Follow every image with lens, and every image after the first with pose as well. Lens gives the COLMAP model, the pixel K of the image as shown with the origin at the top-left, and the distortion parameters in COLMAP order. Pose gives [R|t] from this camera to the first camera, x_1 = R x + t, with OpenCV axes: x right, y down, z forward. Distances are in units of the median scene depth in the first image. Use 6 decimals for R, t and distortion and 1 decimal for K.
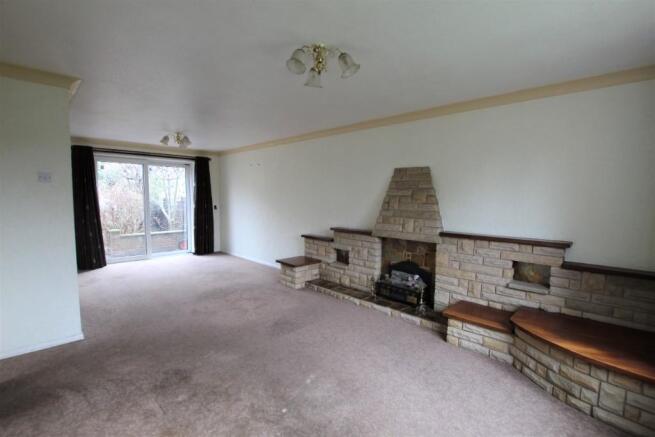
lens RADIAL K [[305.5, 0, 330.7], [0, 305.5, 219.6], [0, 0, 1]] dist [-0.026945, 0.000246]
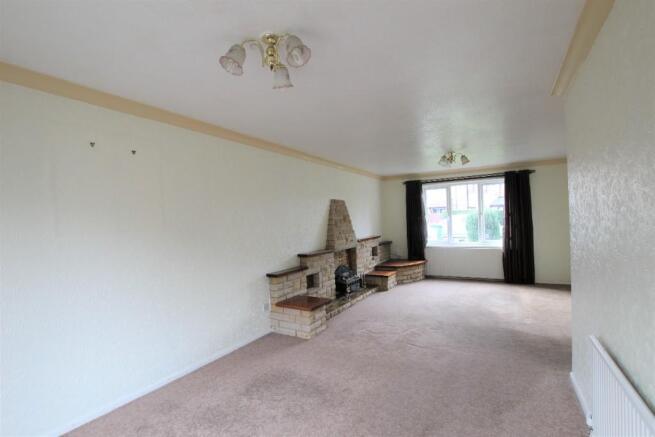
lens RADIAL K [[305.5, 0, 330.7], [0, 305.5, 219.6], [0, 0, 1]] dist [-0.026945, 0.000246]
pose [[-0.251626, 0.003695, 0.967818, -1.055025], [0.108411, 0.993807, 0.024392, -0.107882], [-0.961734, 0.111060, -0.250468, 1.299281]]
